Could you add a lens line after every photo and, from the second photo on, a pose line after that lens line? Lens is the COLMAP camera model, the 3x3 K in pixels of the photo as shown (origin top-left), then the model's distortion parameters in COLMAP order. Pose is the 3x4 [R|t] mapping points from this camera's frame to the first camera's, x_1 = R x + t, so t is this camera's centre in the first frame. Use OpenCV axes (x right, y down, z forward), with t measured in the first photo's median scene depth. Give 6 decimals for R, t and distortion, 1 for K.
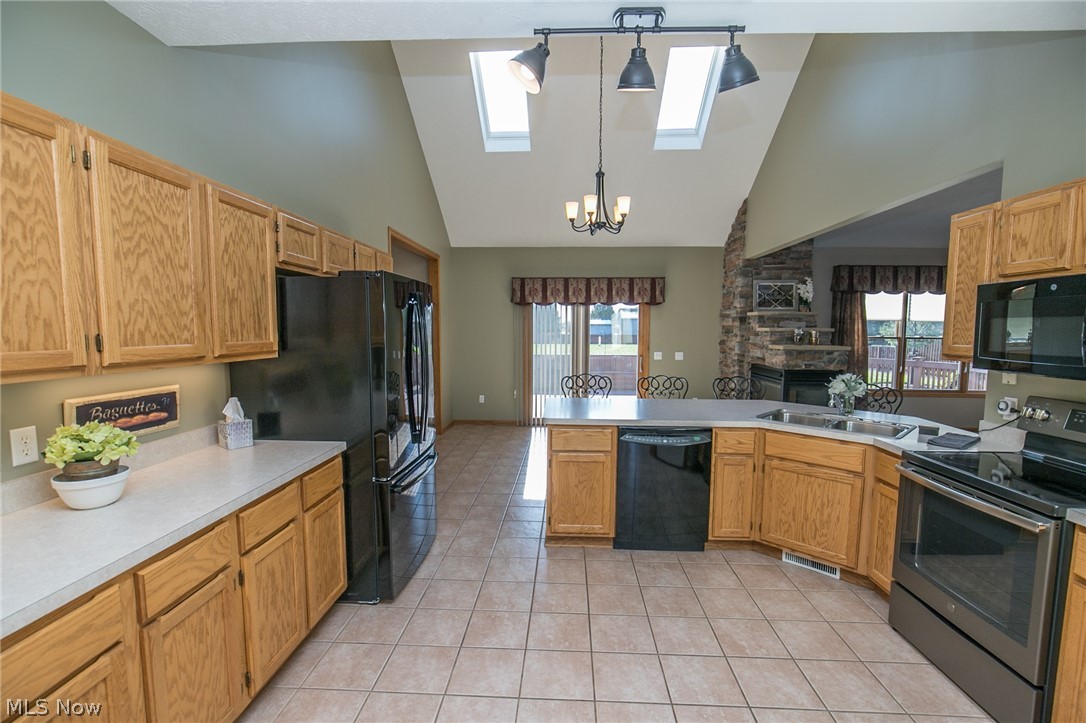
lens RADIAL K [[490.2, 0, 544.3], [0, 490.2, 373.4], [0, 0, 1]] dist [-0.023283, 0.007562]
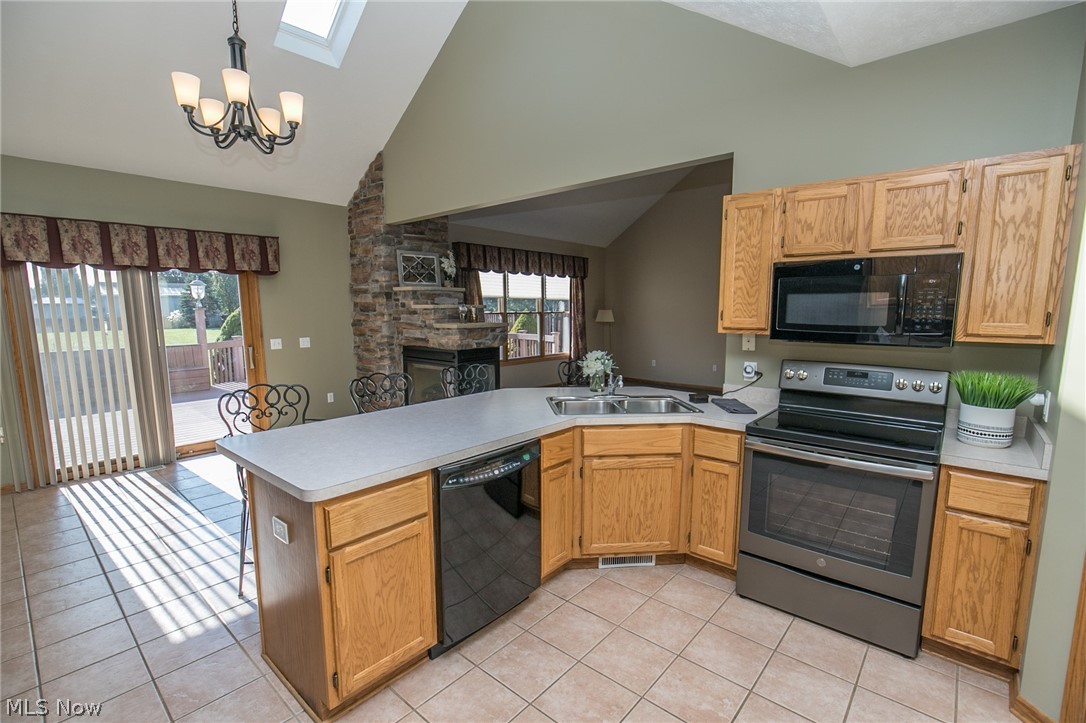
lens RADIAL K [[490.2, 0, 544.3], [0, 490.2, 373.4], [0, 0, 1]] dist [-0.023283, 0.007562]
pose [[0.619516, -0.112795, 0.776838, -0.117134], [0.078489, 0.993564, 0.081669, -0.024993], [-0.781050, 0.010378, 0.624382, 0.275271]]
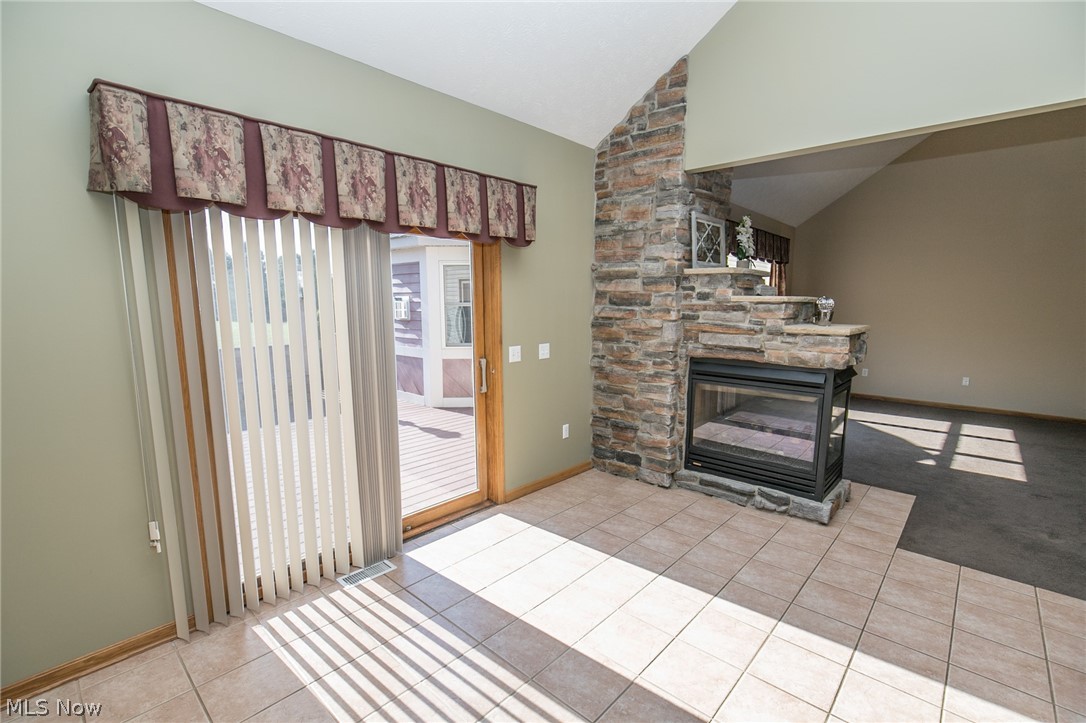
lens RADIAL K [[490.2, 0, 544.3], [0, 490.2, 373.4], [0, 0, 1]] dist [-0.023283, 0.007562]
pose [[0.641879, -0.114898, 0.758149, -0.145761], [0.069103, 0.993355, 0.092038, -0.073539], [-0.763686, -0.006687, 0.645553, 0.824352]]
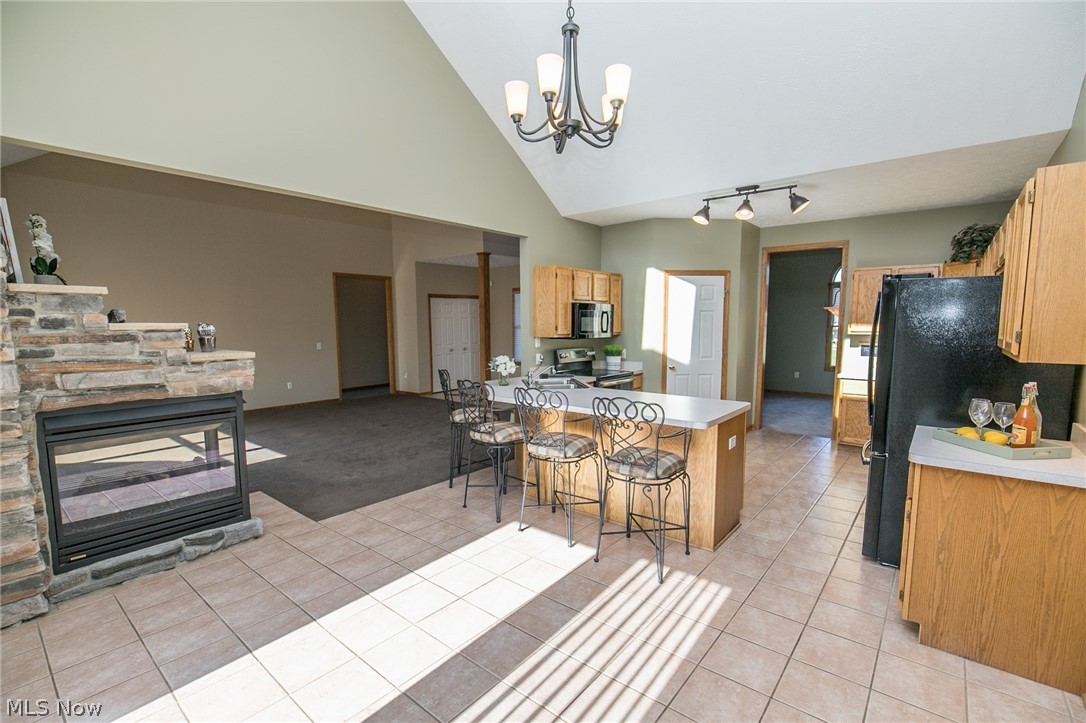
lens RADIAL K [[490.2, 0, 544.3], [0, 490.2, 373.4], [0, 0, 1]] dist [-0.023283, 0.007562]
pose [[-0.801405, -0.064101, 0.594678, -0.151624], [0.055550, 0.981967, 0.180707, -0.109217], [-0.595537, 0.177854, -0.783392, 1.151021]]
